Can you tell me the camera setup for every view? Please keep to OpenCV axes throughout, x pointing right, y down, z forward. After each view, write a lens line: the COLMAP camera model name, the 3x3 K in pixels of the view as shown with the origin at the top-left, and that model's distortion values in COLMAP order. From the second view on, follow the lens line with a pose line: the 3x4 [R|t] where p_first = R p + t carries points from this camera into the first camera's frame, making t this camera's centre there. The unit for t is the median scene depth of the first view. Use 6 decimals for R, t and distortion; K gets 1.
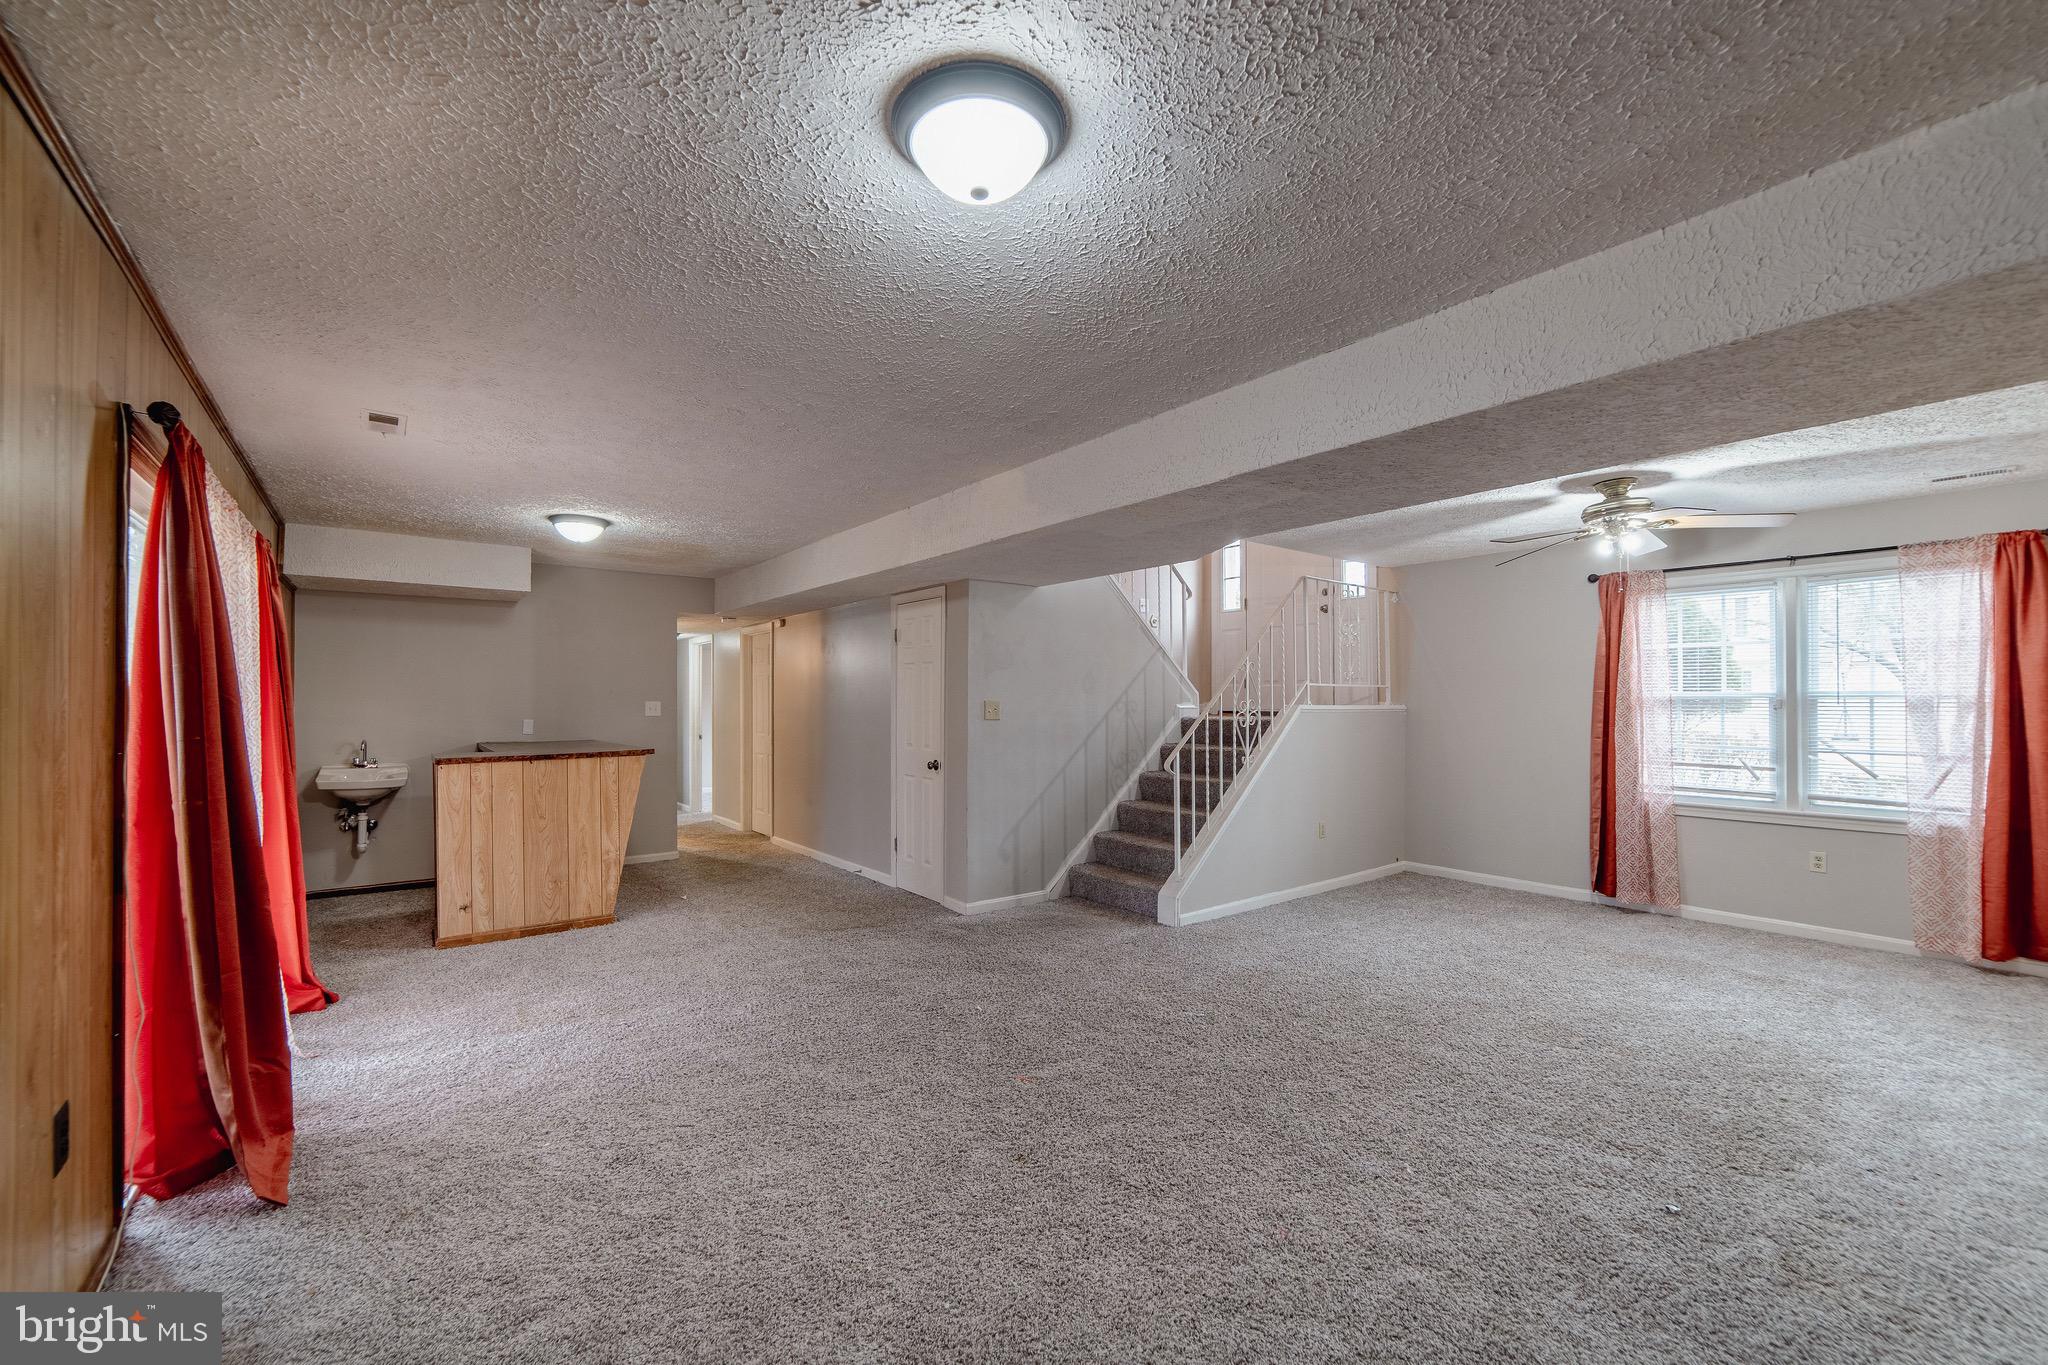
lens RADIAL K [[819.0, 0, 1016.5], [0, 819.0, 679.3], [0, 0, 1]] dist [-0.017797, 0.006774]
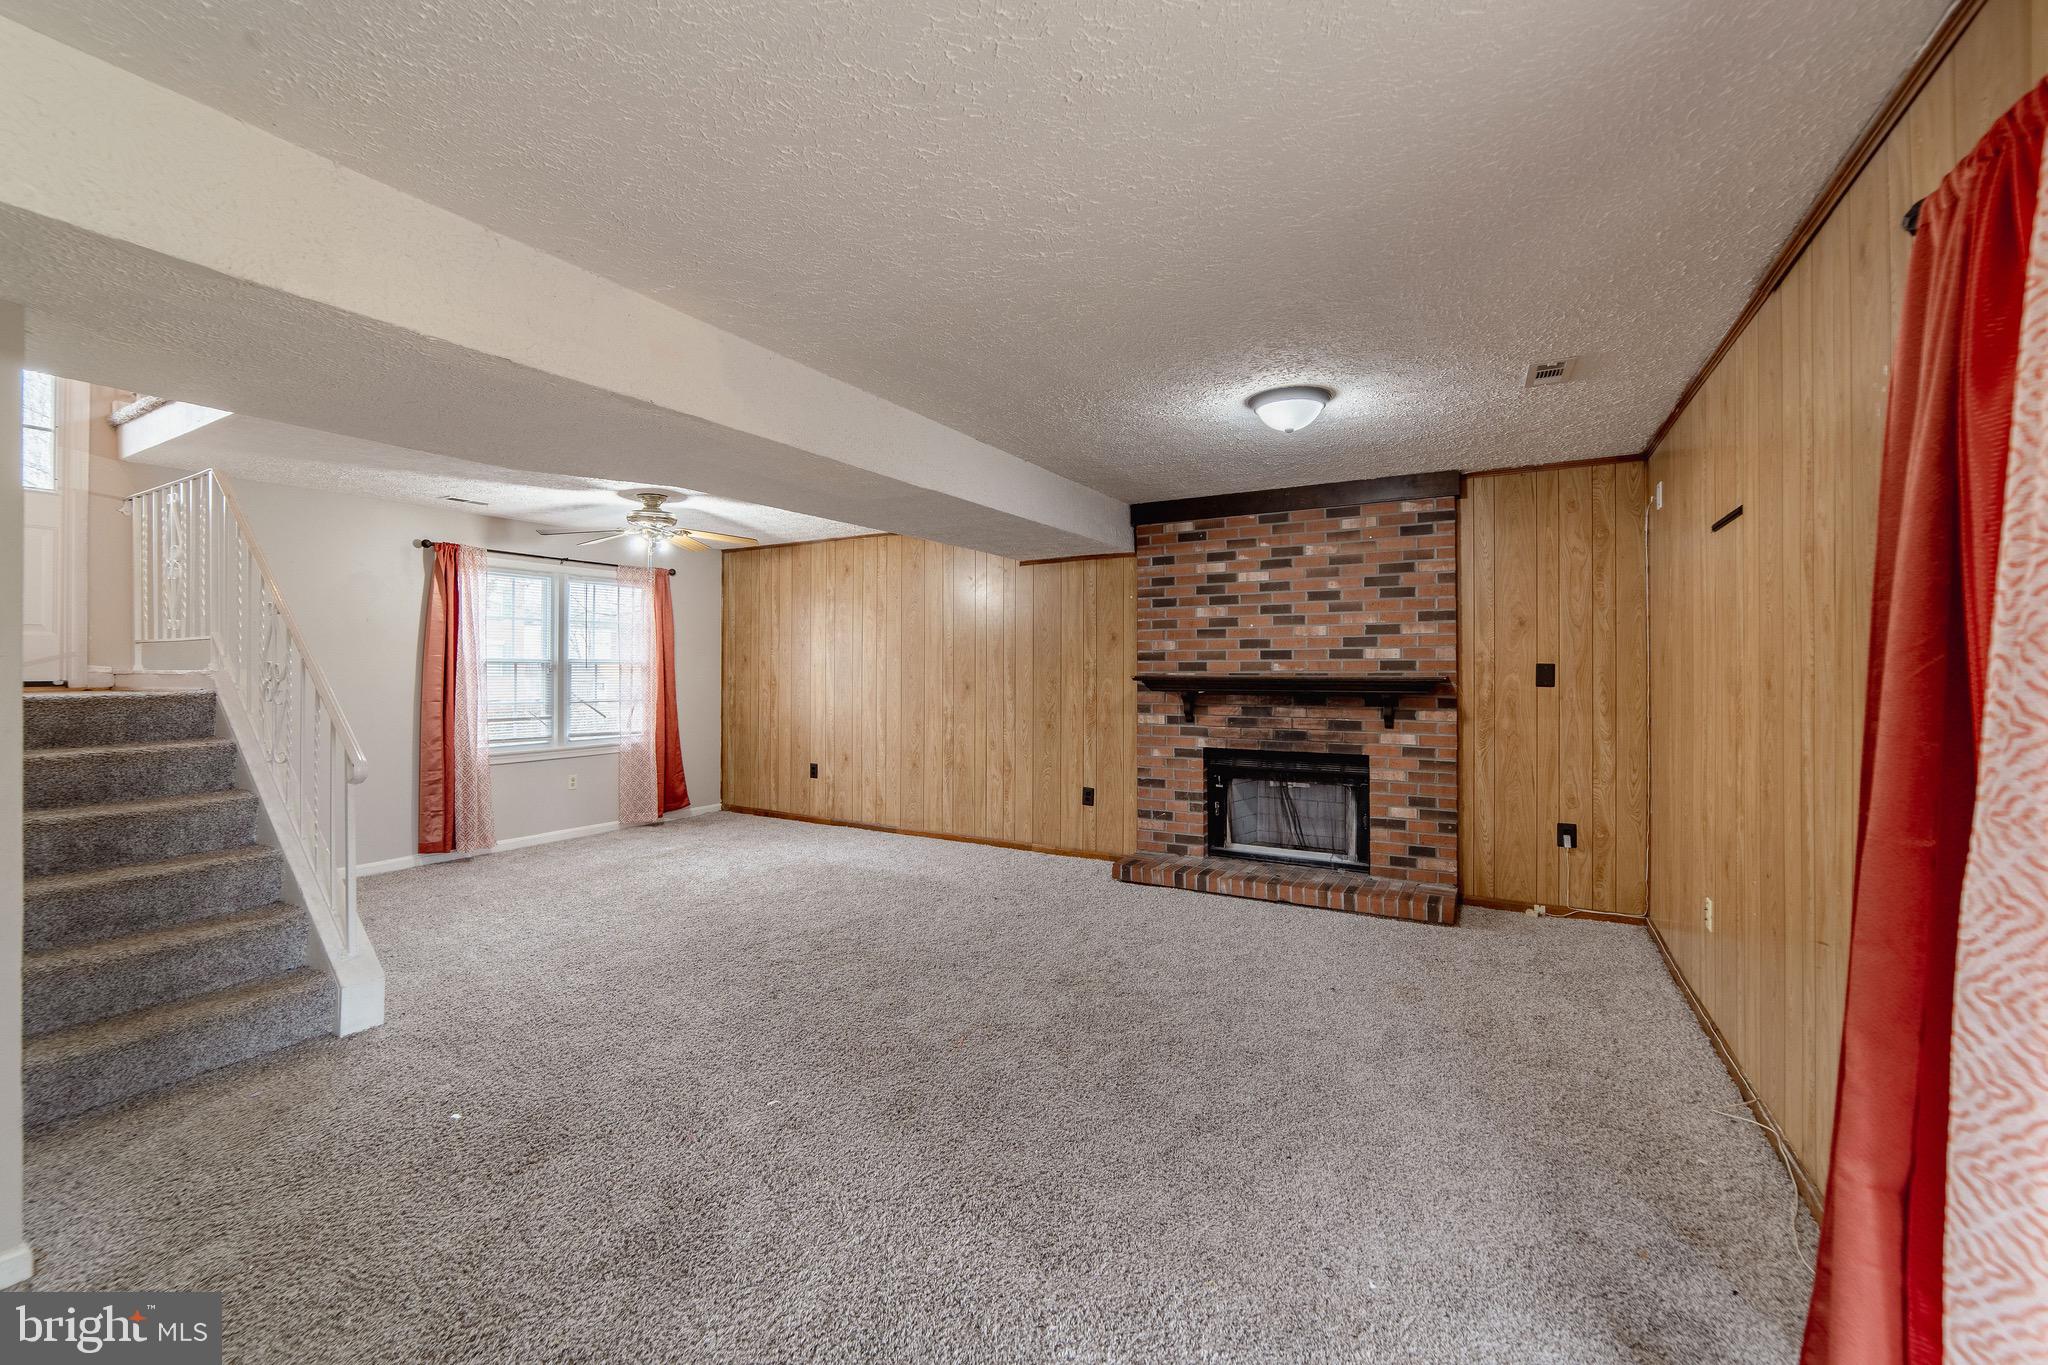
lens RADIAL K [[843.8, 0, 1017.0], [0, 843.8, 662.4], [0, 0, 1]] dist [-0.022253, 0.011958]
pose [[-0.375843, 0.006931, 0.926658, -0.602449], [-0.025384, 0.999520, -0.017772, 0.026314], [-0.926336, -0.030202, -0.375486, 0.820154]]
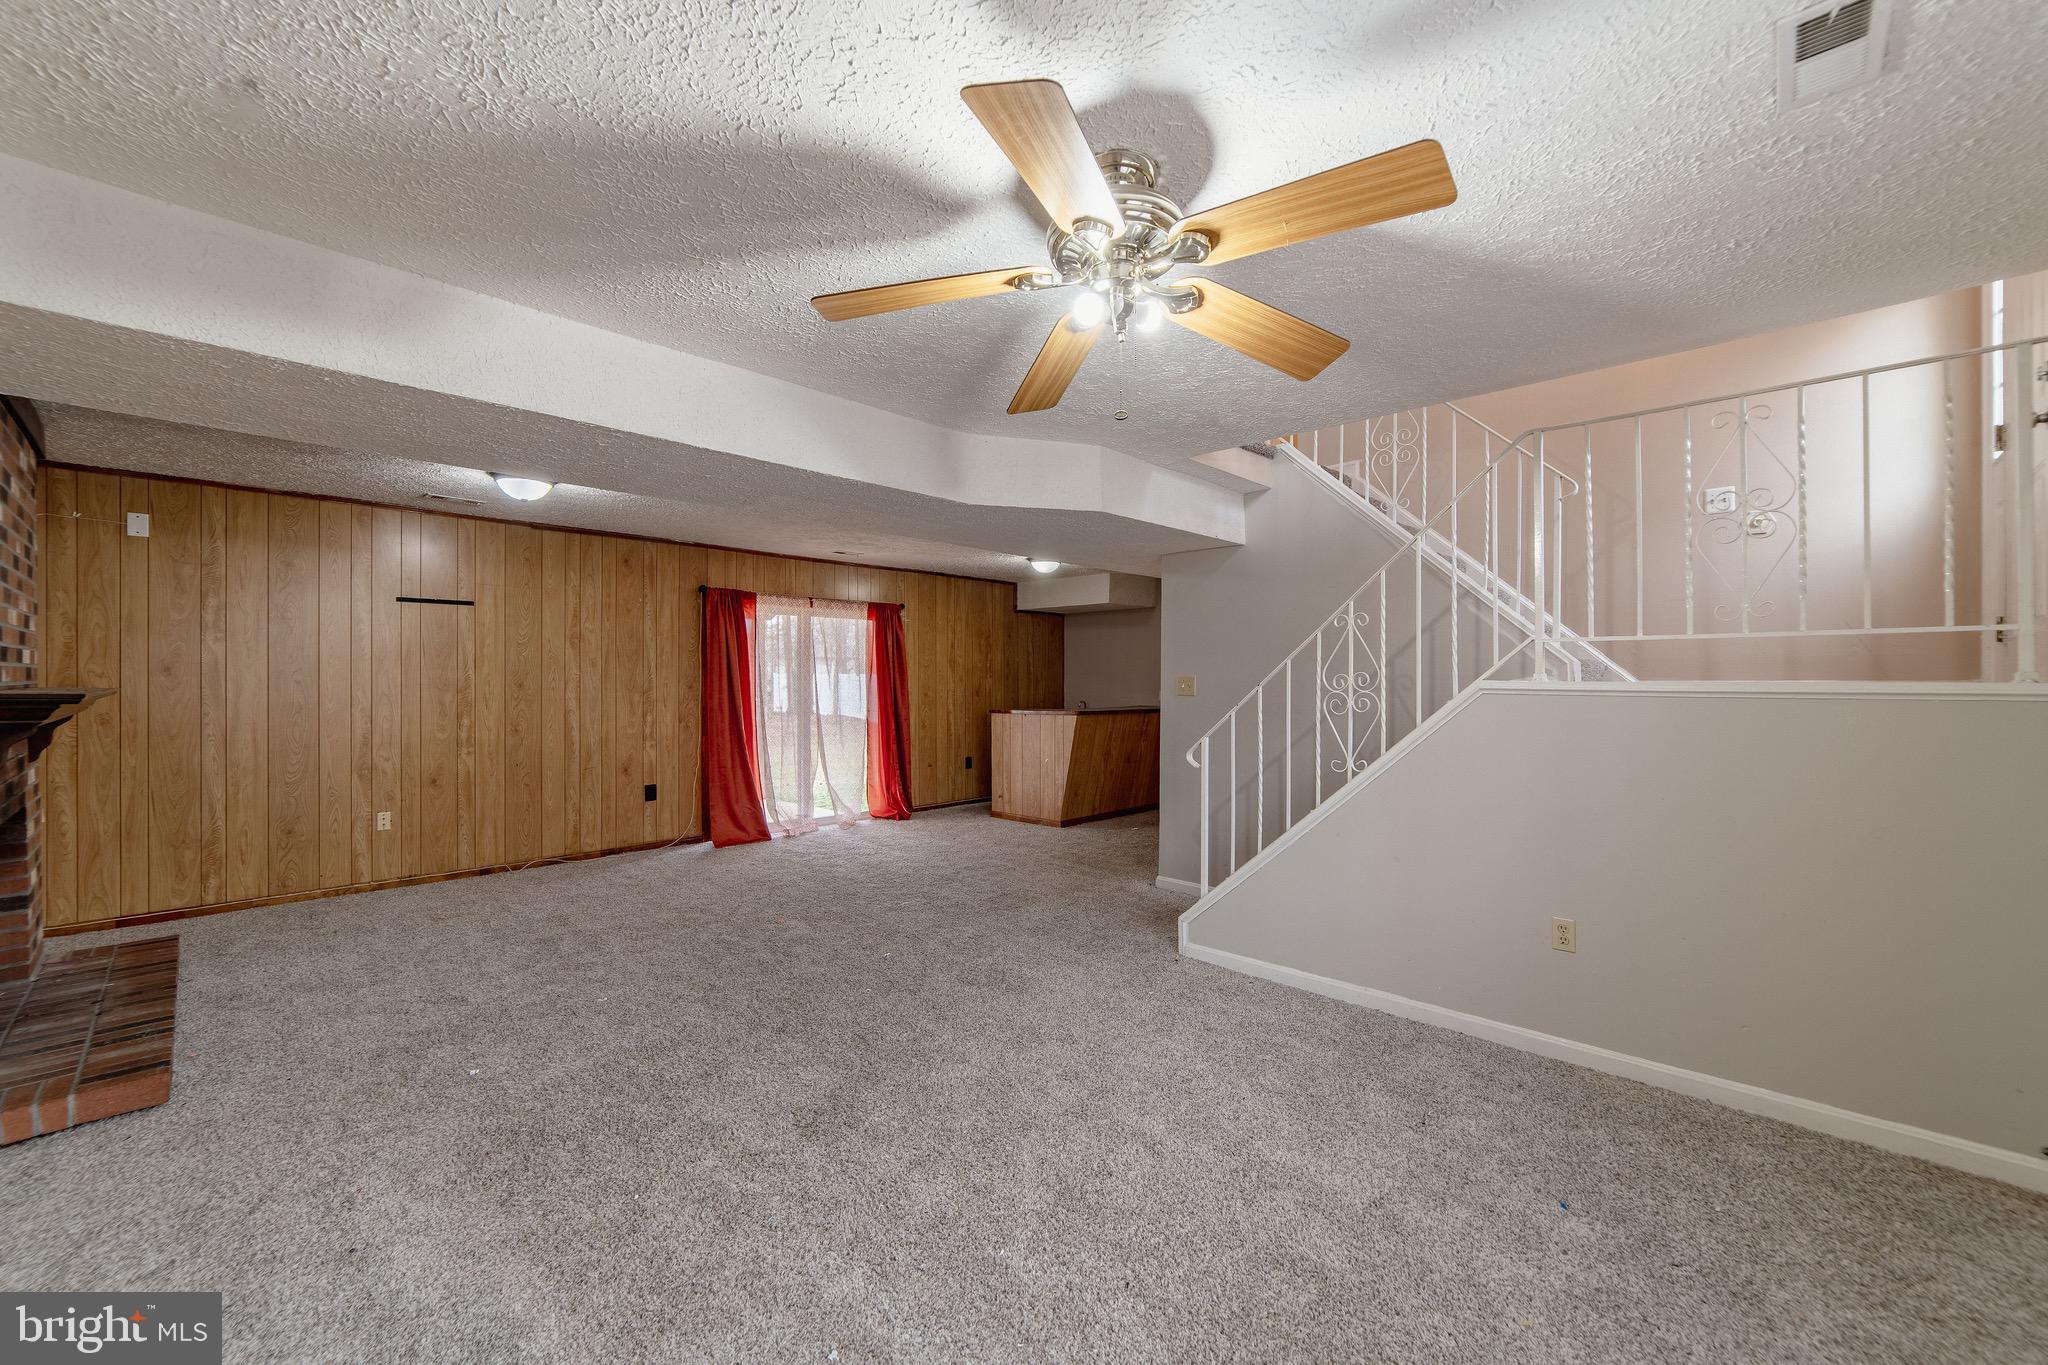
lens RADIAL K [[819.0, 0, 1016.5], [0, 819.0, 679.3], [0, 0, 1]] dist [-0.017797, 0.006774]
pose [[0.142305, 0.001157, -0.989822, 1.002748], [0.025587, 0.999661, 0.004847, 0.023451], [0.989492, -0.026016, 0.142227, 0.758393]]
